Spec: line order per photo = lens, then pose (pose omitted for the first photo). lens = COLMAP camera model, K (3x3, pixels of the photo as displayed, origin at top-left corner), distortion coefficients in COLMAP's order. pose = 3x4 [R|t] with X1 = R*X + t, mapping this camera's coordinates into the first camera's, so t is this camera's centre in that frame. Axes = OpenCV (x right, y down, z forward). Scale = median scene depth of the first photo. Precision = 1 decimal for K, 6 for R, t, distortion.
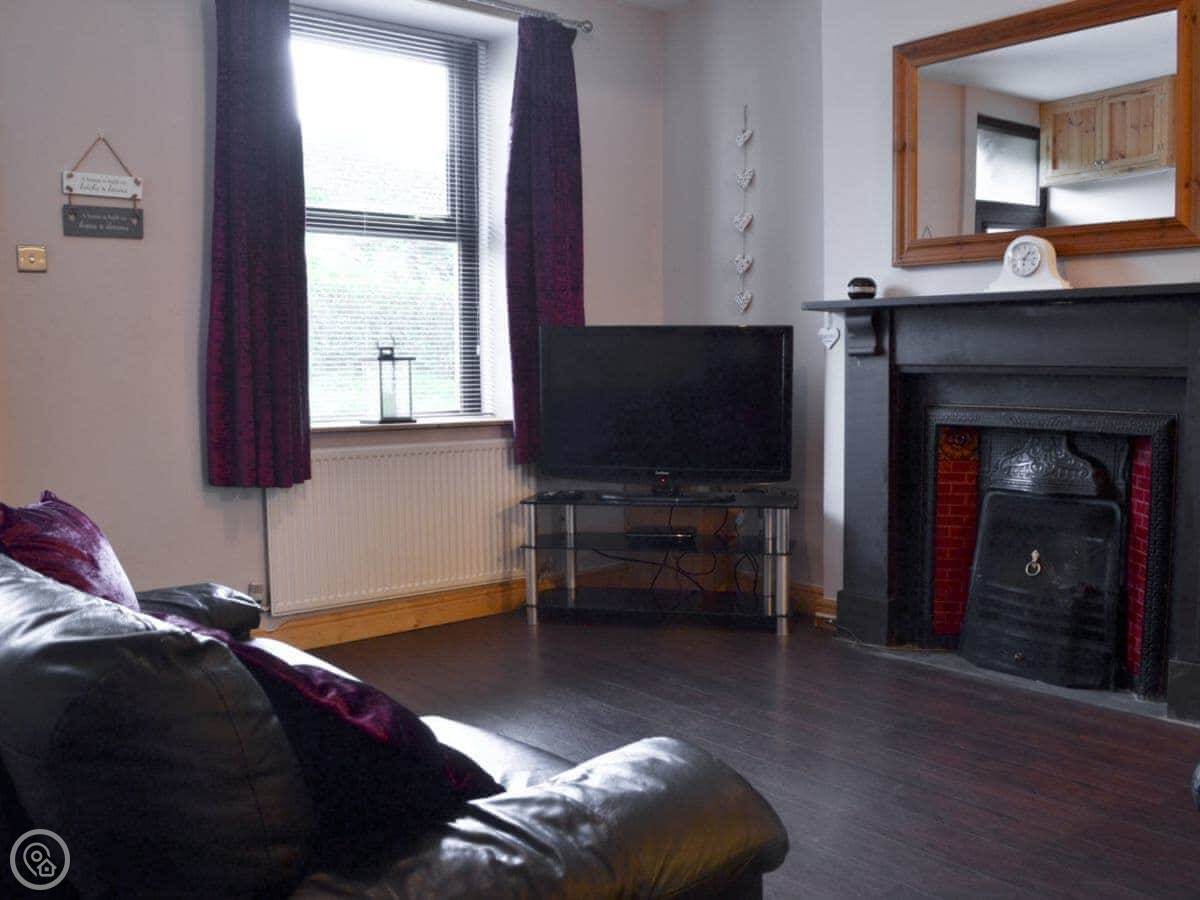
lens RADIAL K [[1147.2, 0, 600.0], [0, 1147.2, 450.0], [0, 0, 1]] dist [-0.008650, -0.001912]
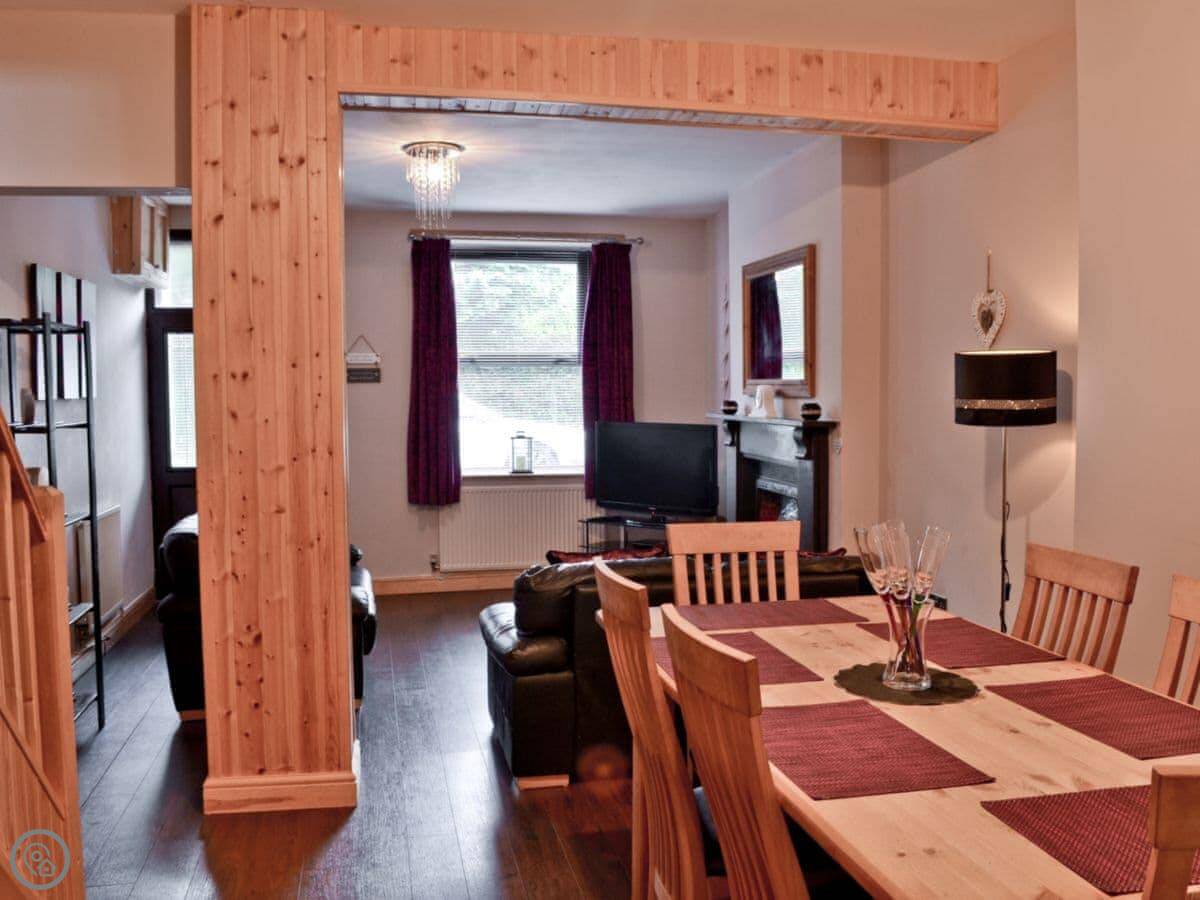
lens RADIAL K [[1147.2, 0, 600.0], [0, 1147.2, 450.0], [0, 0, 1]] dist [-0.008650, -0.001912]
pose [[0.881761, 0.027126, -0.470916, 0.887876], [-0.035074, 0.999352, -0.008110, -0.056514], [0.470391, 0.023668, 0.882141, -0.609207]]
